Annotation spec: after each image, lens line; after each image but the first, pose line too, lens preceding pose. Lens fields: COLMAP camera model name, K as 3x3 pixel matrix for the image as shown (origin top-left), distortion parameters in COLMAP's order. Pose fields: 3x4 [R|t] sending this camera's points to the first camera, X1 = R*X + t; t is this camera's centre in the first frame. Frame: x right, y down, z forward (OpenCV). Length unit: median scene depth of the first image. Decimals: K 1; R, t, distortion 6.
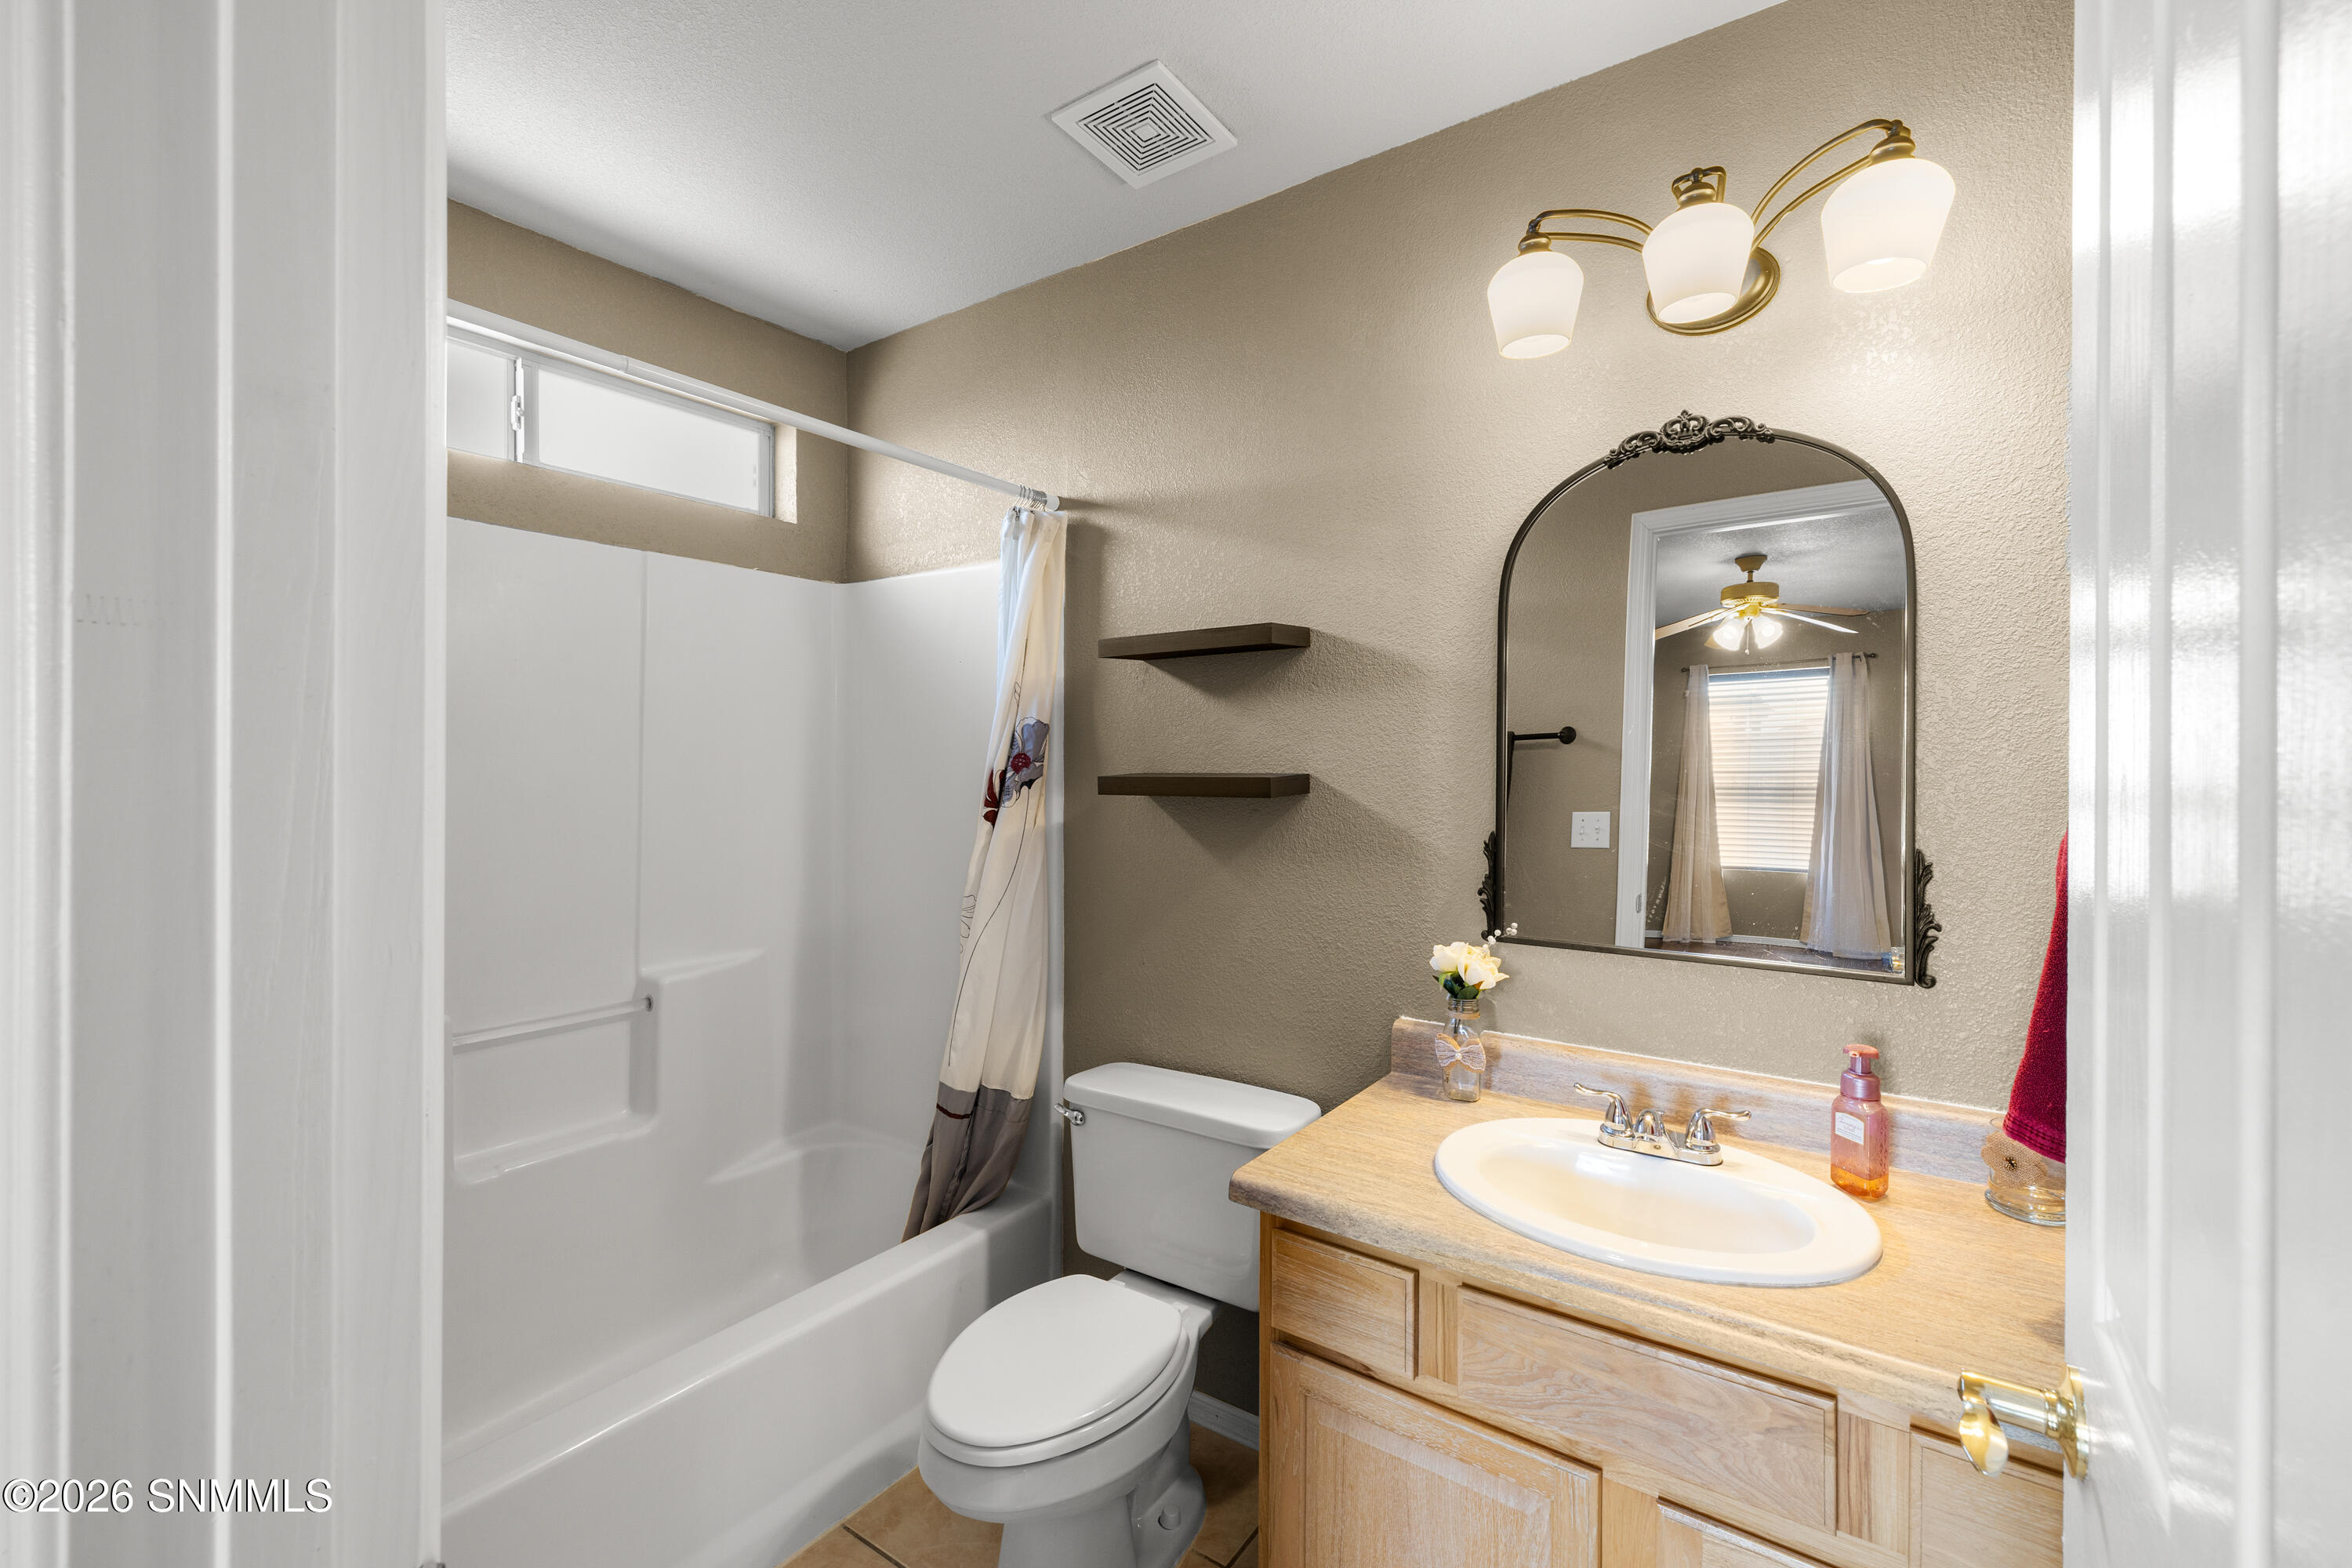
lens RADIAL K [[983.0, 0, 1177.1], [0, 983.0, 771.8], [0, 0, 1]] dist [-0.001937, 0.000383]
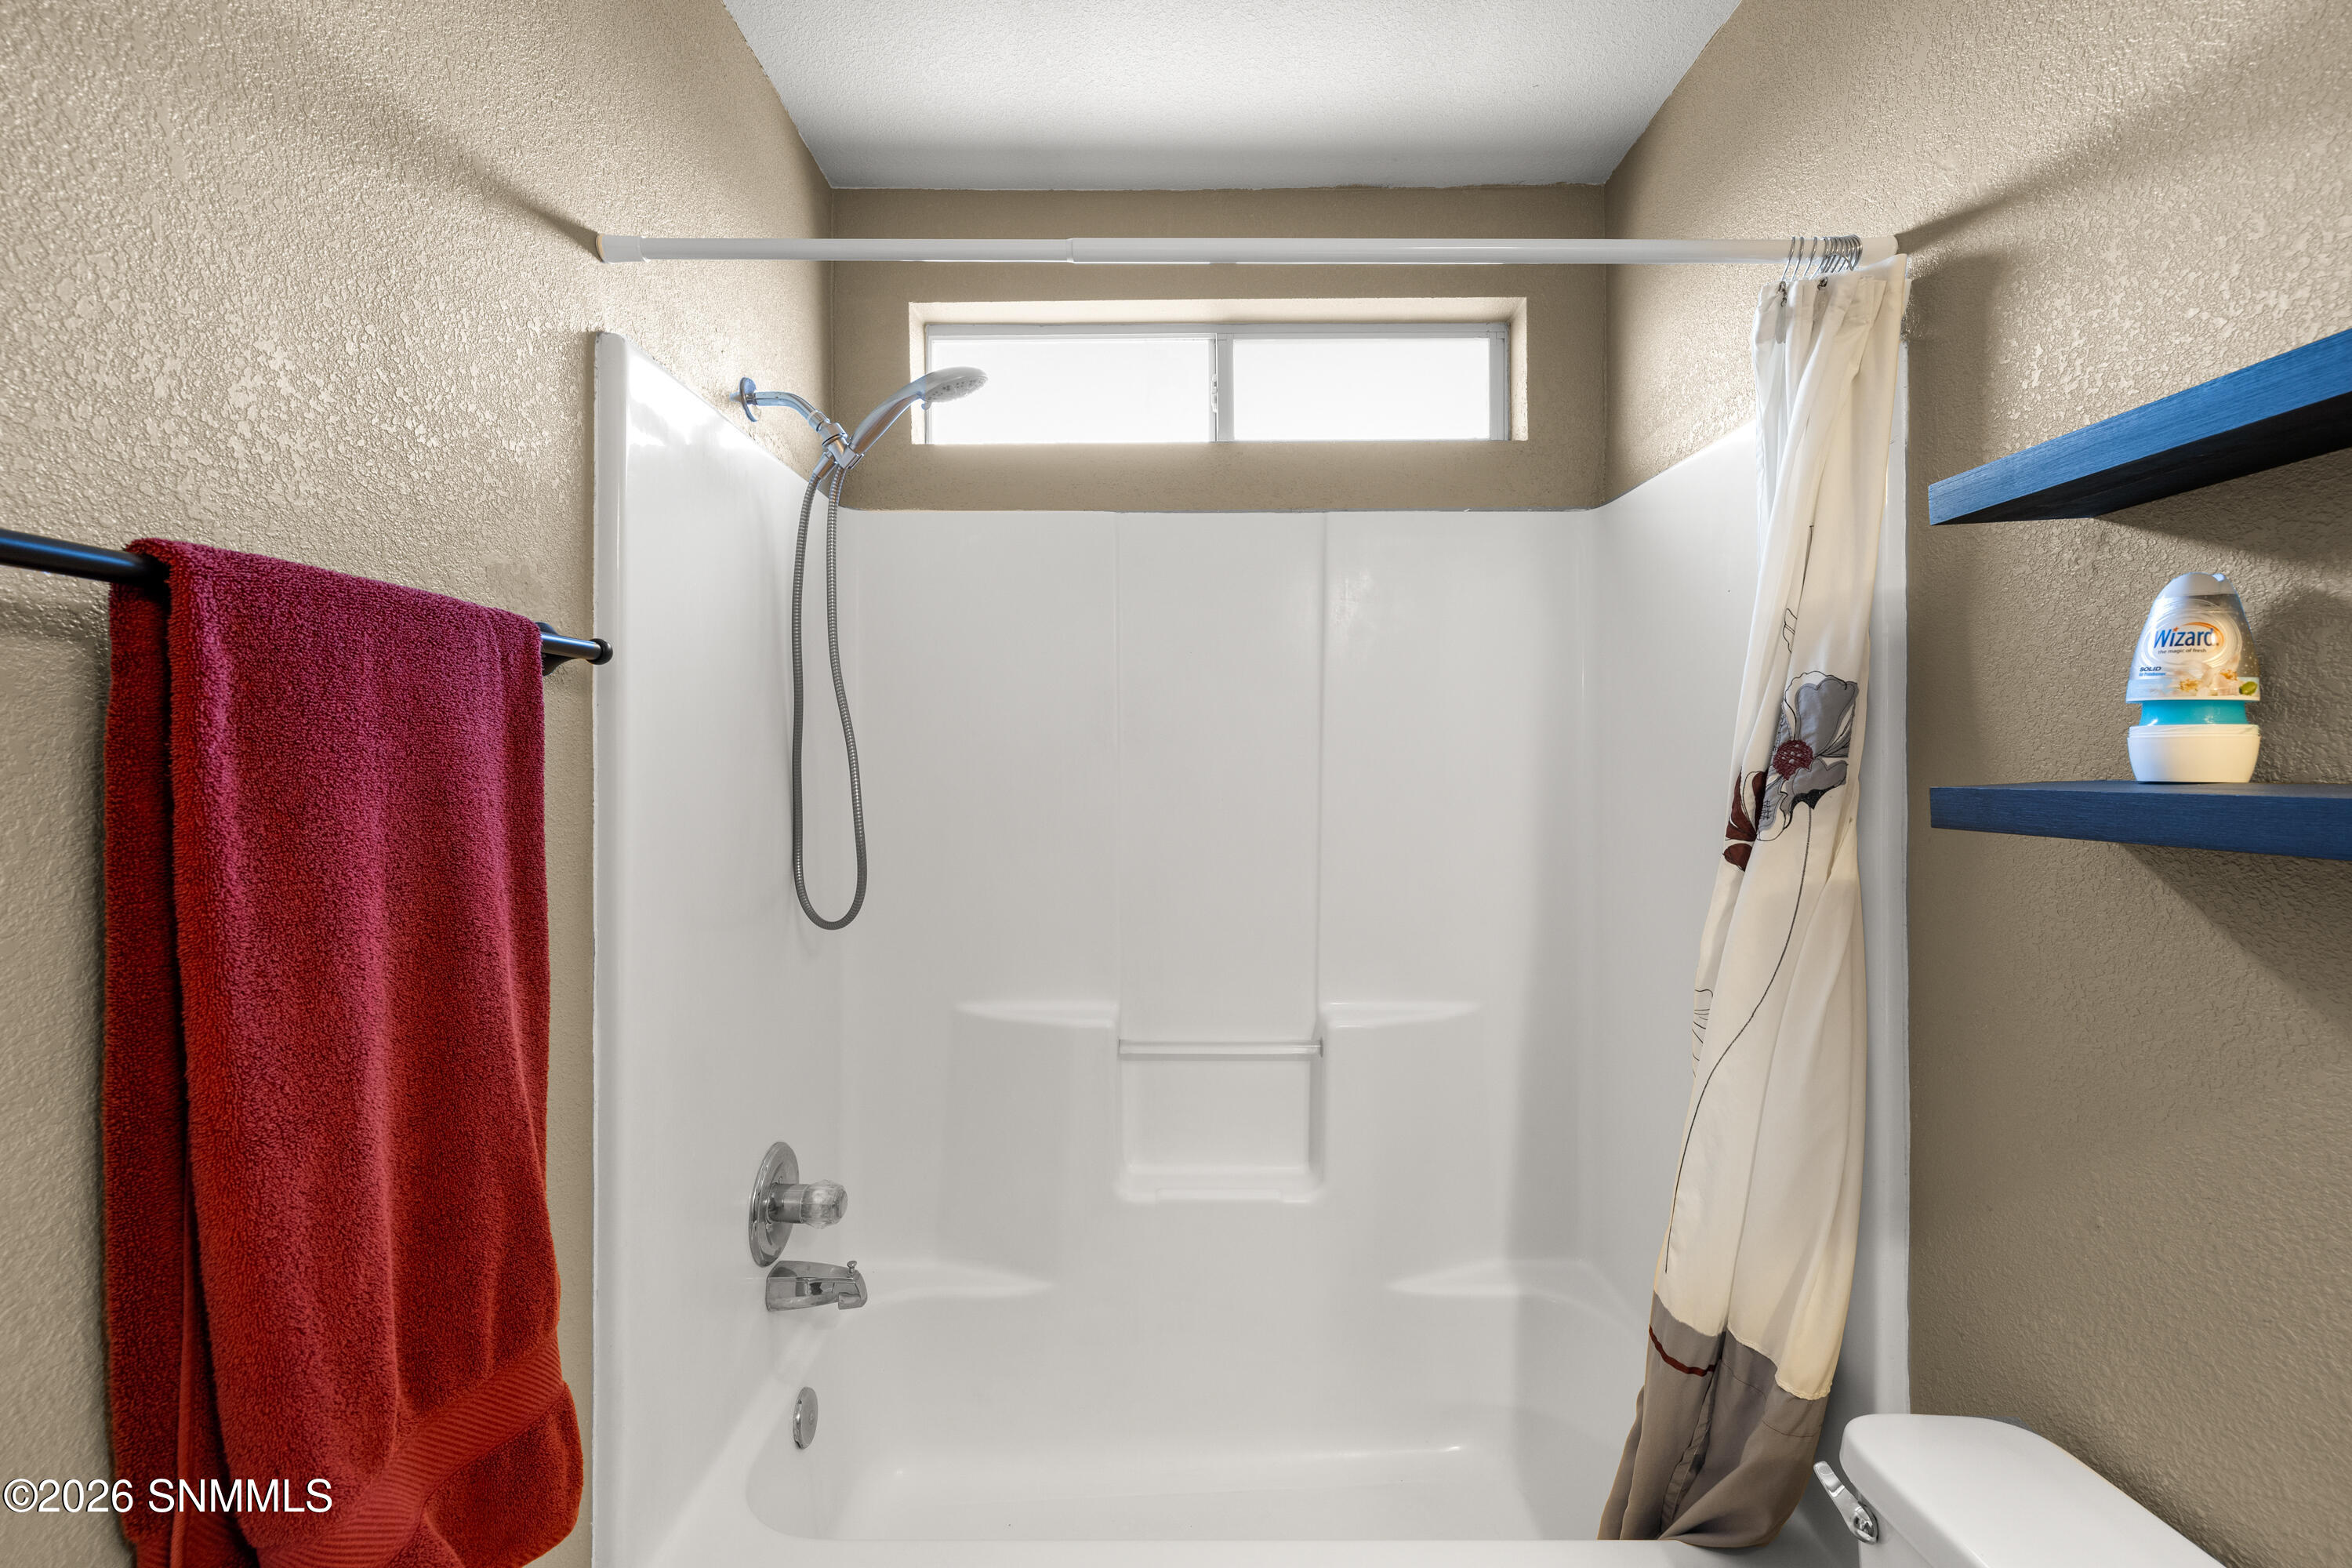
lens RADIAL K [[983.0, 0, 1189.2], [0, 983.0, 765.3], [0, 0, 1]] dist [-0.001937, 0.000383]
pose [[0.581086, -0.001611, -0.813840, 0.082600], [-0.003568, 0.999983, -0.004526, -0.001821], [0.813834, 0.005534, 0.581071, 0.422745]]
